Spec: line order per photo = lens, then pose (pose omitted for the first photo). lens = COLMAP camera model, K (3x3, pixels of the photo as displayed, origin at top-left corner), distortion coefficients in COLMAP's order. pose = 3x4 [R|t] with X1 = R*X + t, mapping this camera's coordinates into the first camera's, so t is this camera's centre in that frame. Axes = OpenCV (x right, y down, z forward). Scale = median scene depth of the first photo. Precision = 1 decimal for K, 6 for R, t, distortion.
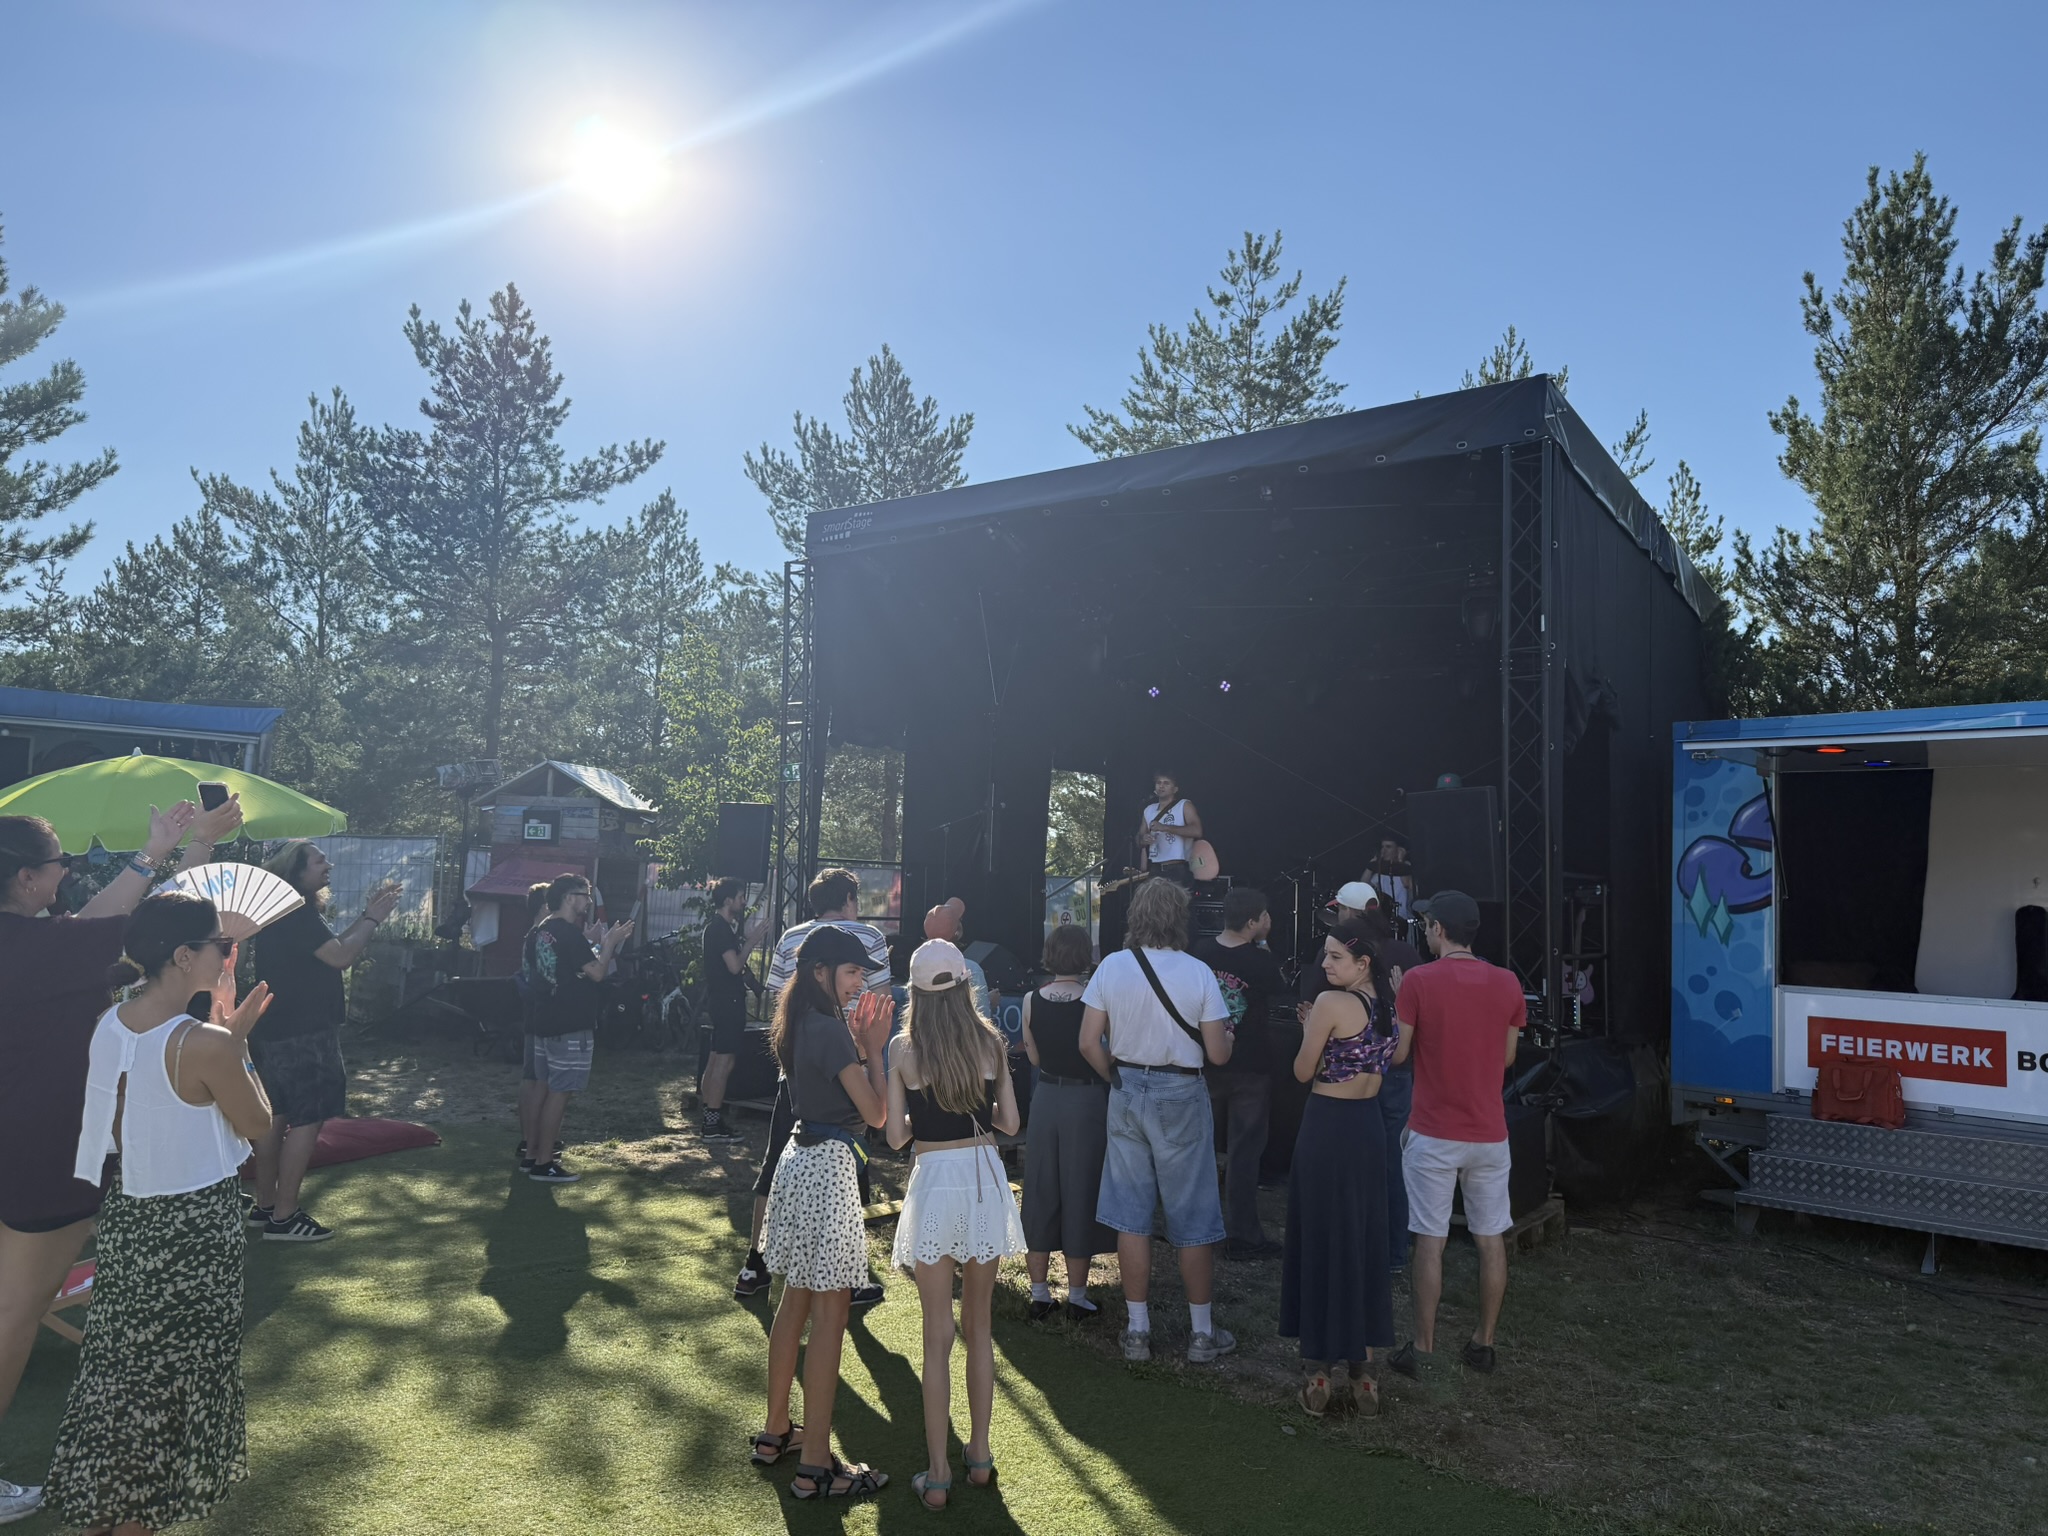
lens RADIAL K [[1452.6, 0, 1008.2], [0, 1452.6, 768.9], [0, 0, 1]] dist [0.005406, -0.005966]
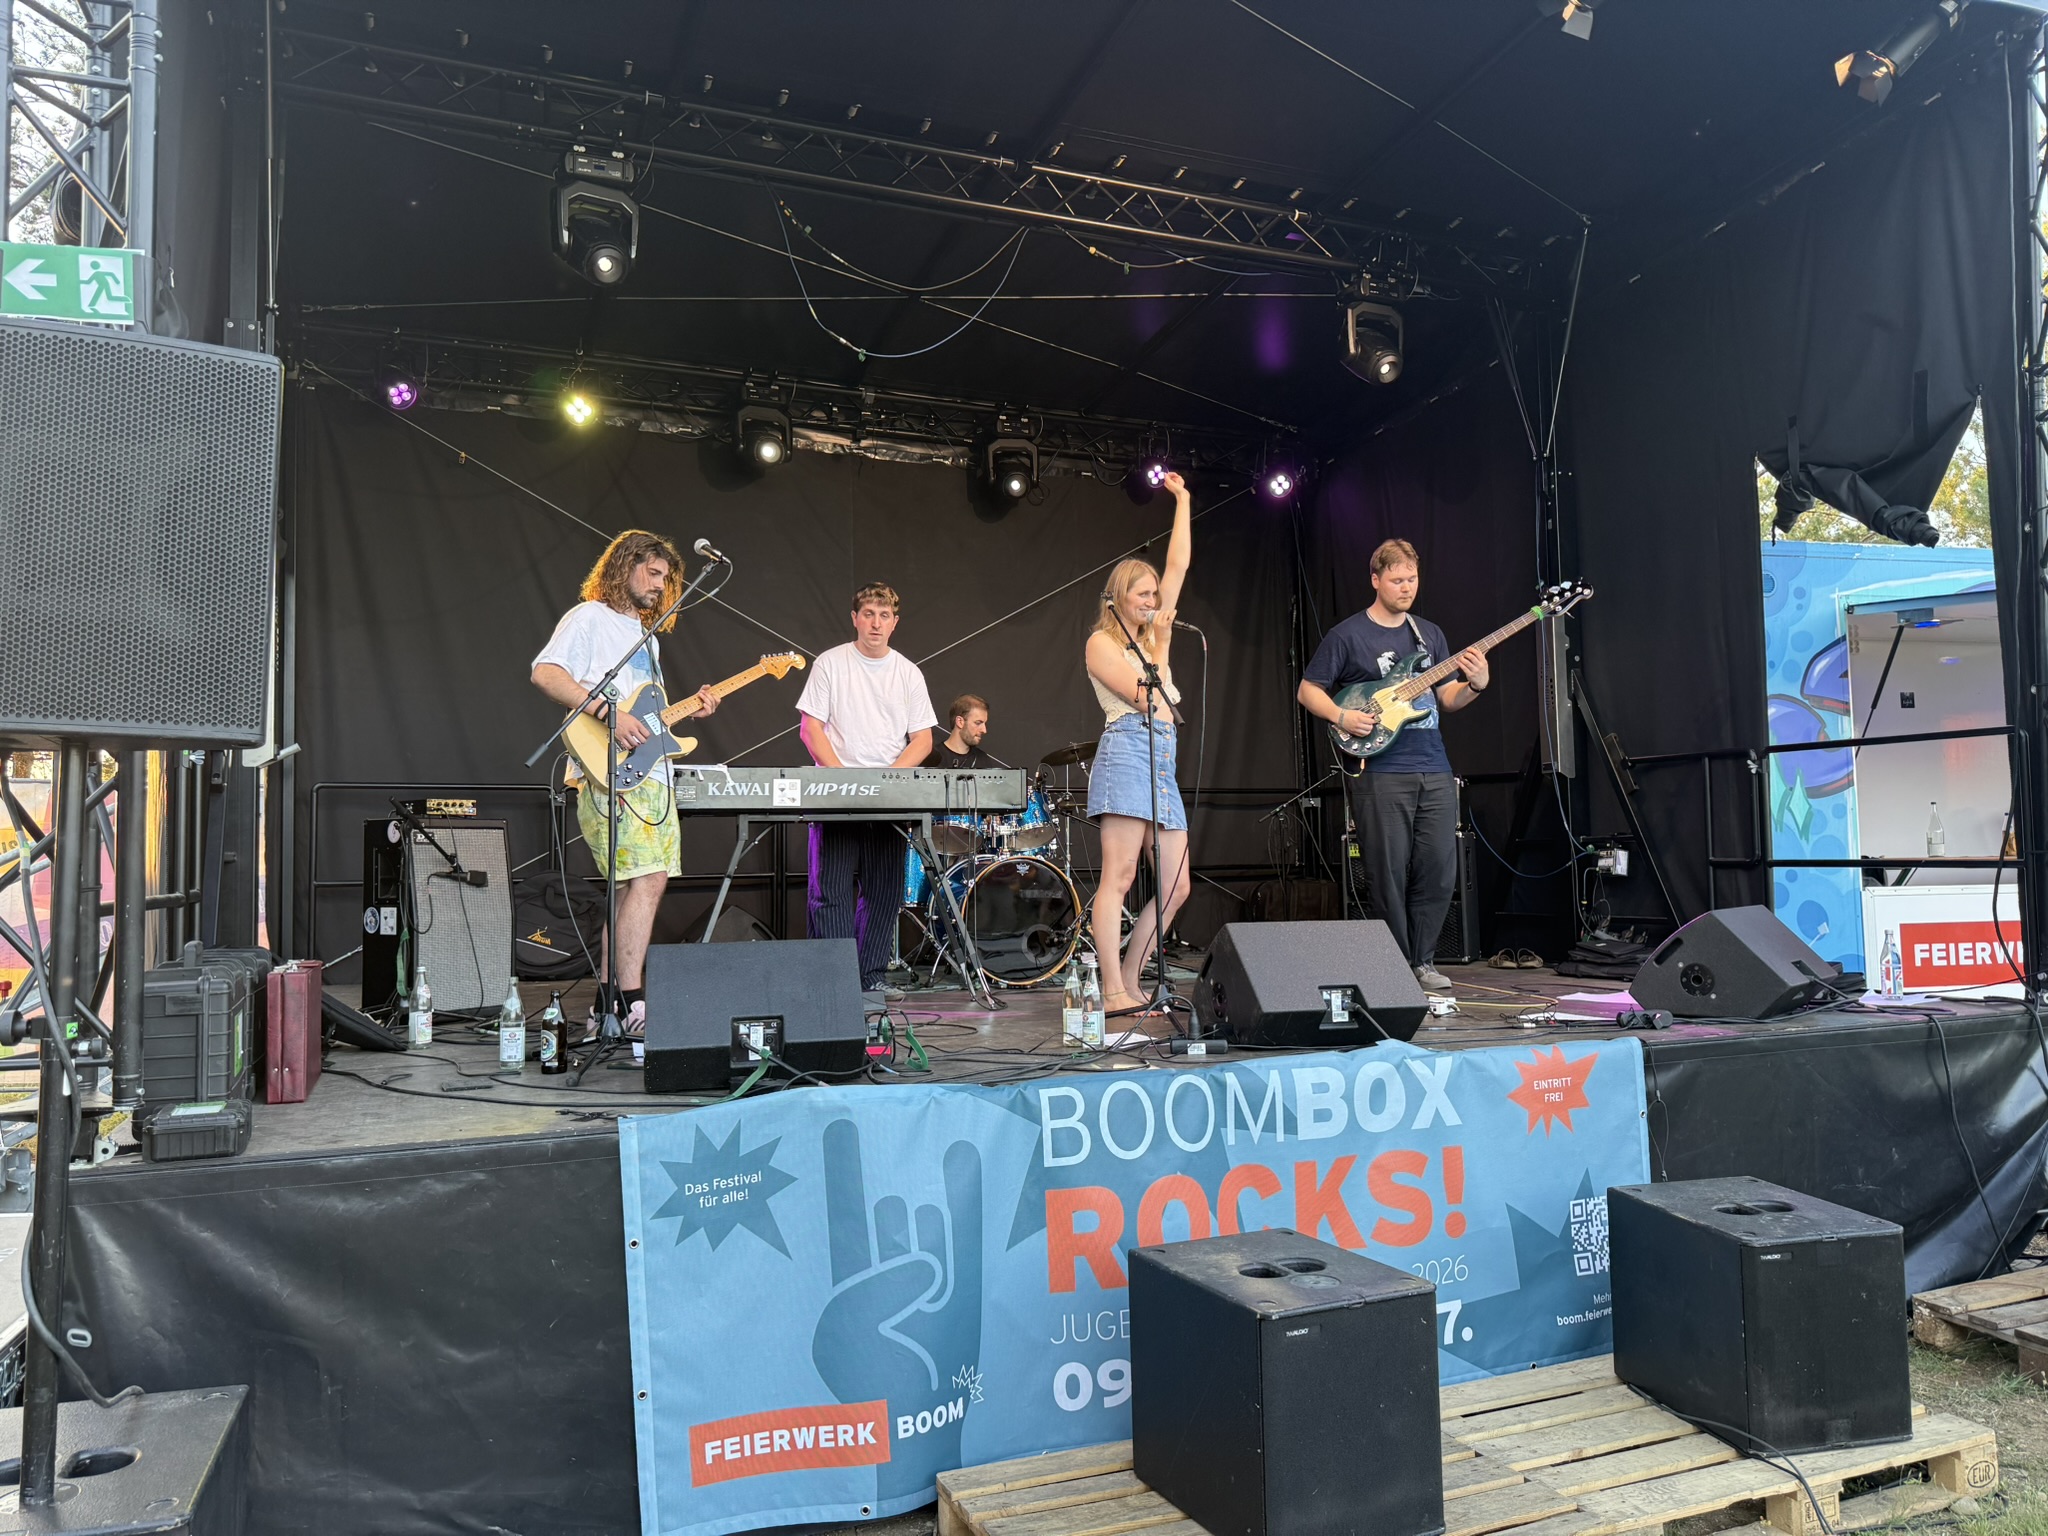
lens RADIAL K [[1450.8, 0, 1023.7], [0, 1450.8, 771.8], [0, 0, 1]] dist [0.008921, -0.007066]
pose [[0.501409, 0.006860, 0.865183, -0.356215], [-0.042491, 0.998957, 0.016704, 0.090826], [-0.864166, -0.045139, 0.501177, 0.977586]]
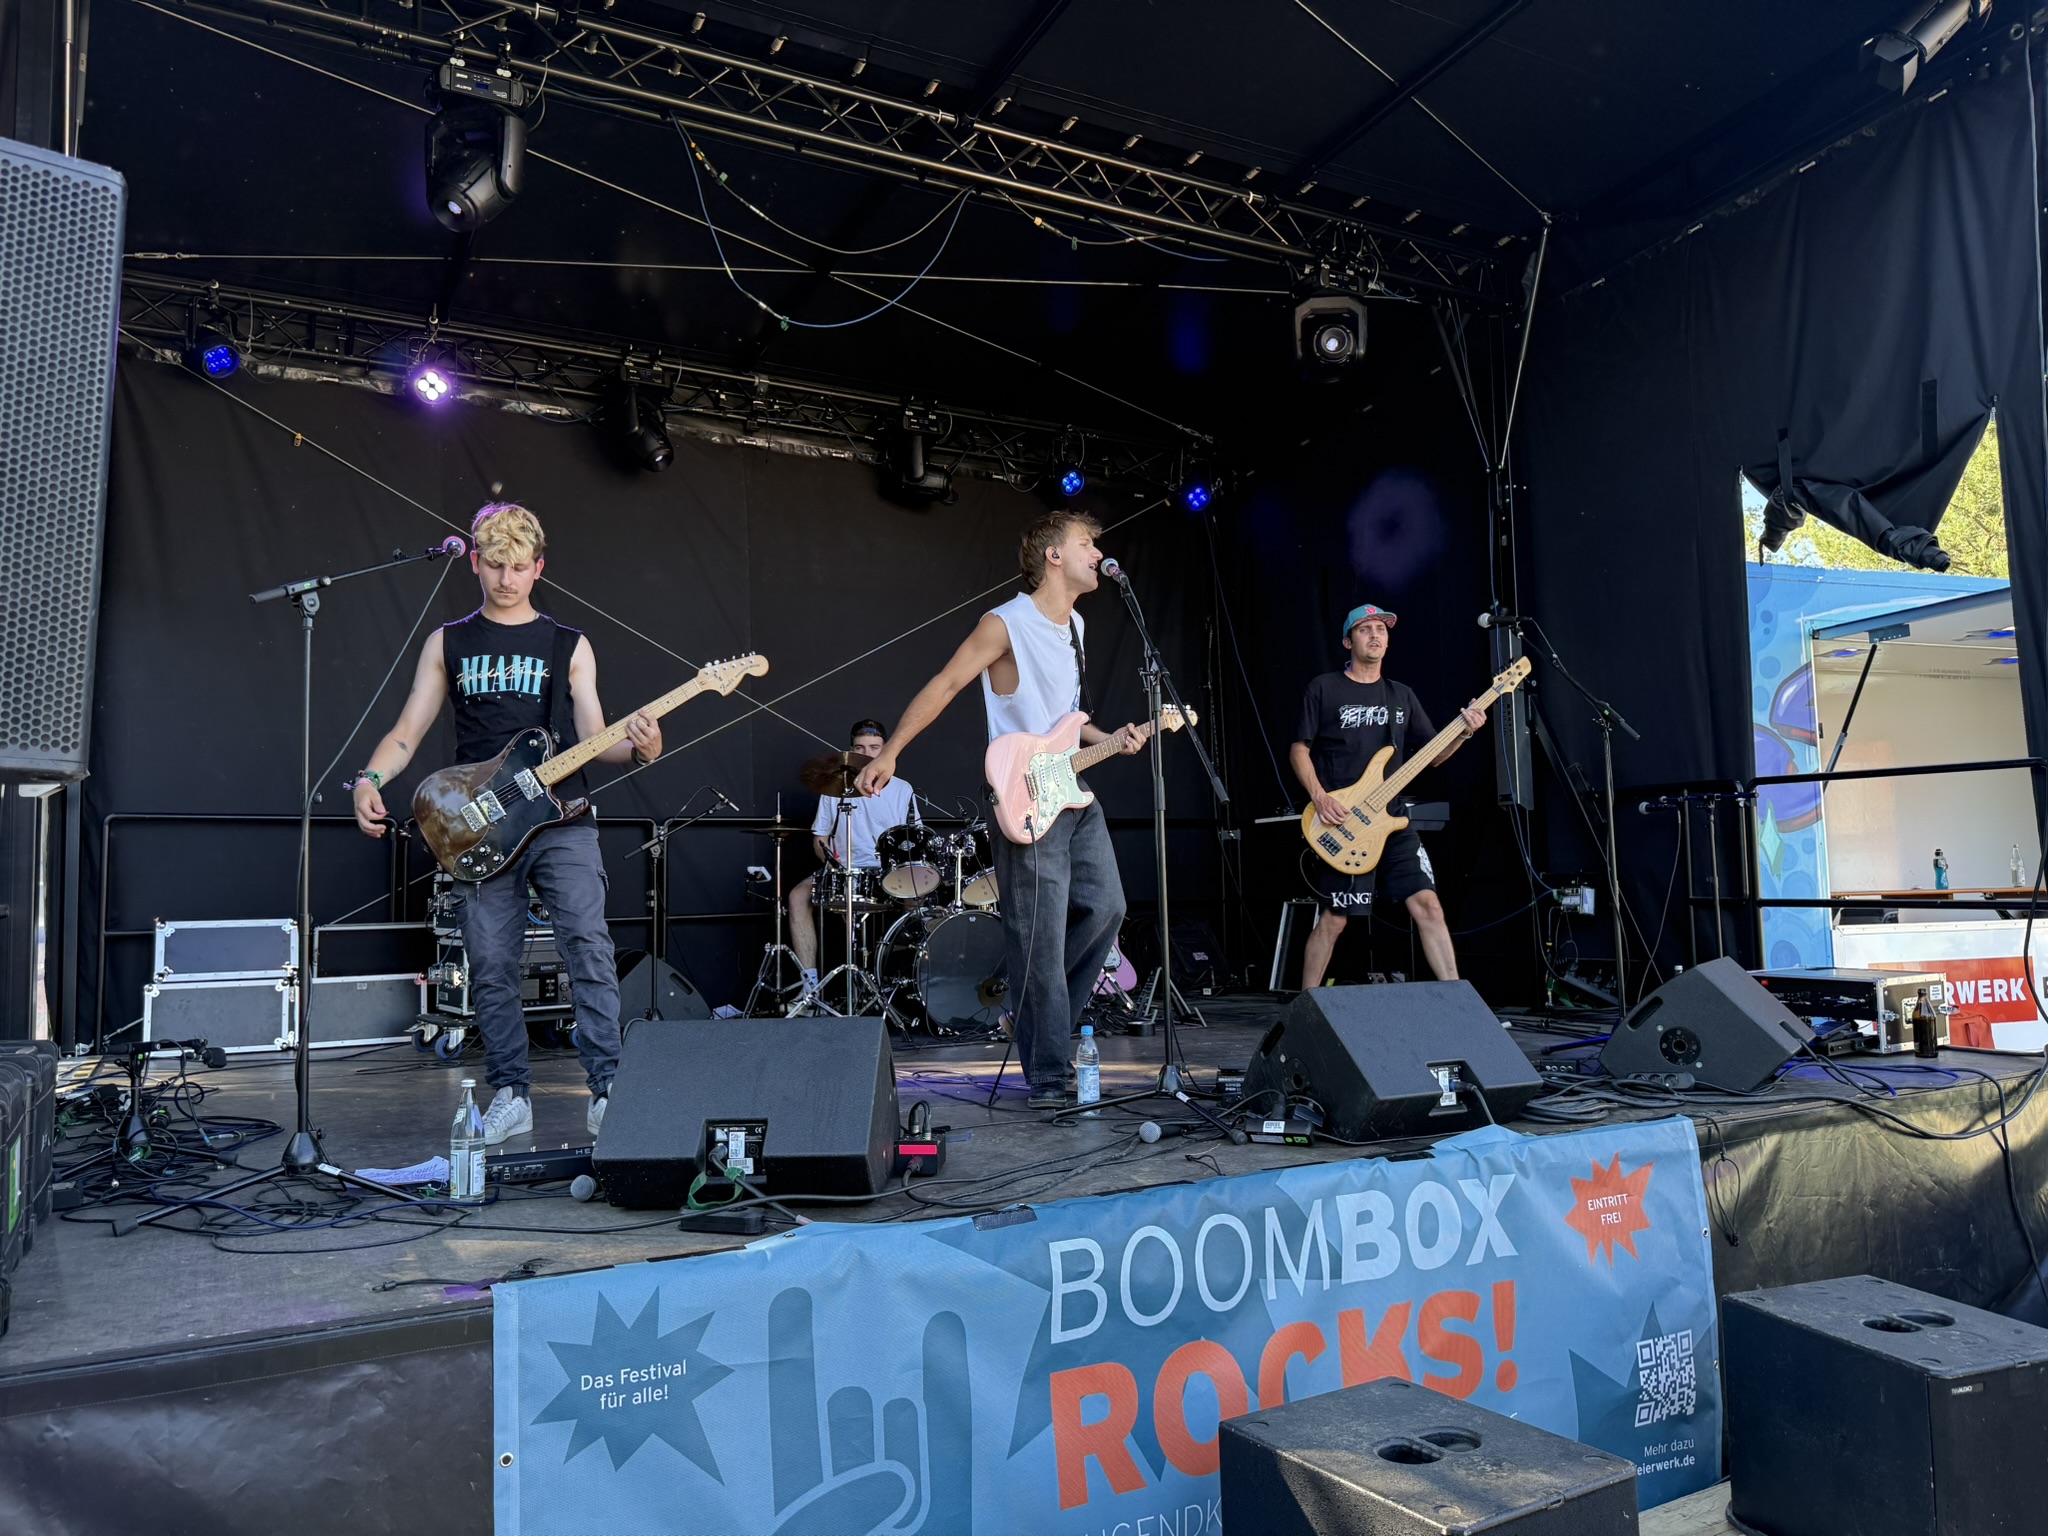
lens RADIAL K [[1452.6, 0, 1008.2], [0, 1452.6, 768.9], [0, 0, 1]] dist [0.005406, -0.005966]
pose [[0.403870, 0.026047, 0.914446, -0.308167], [-0.046723, 0.998877, -0.007816, 0.091851], [-0.913622, -0.039569, 0.404634, 1.061035]]
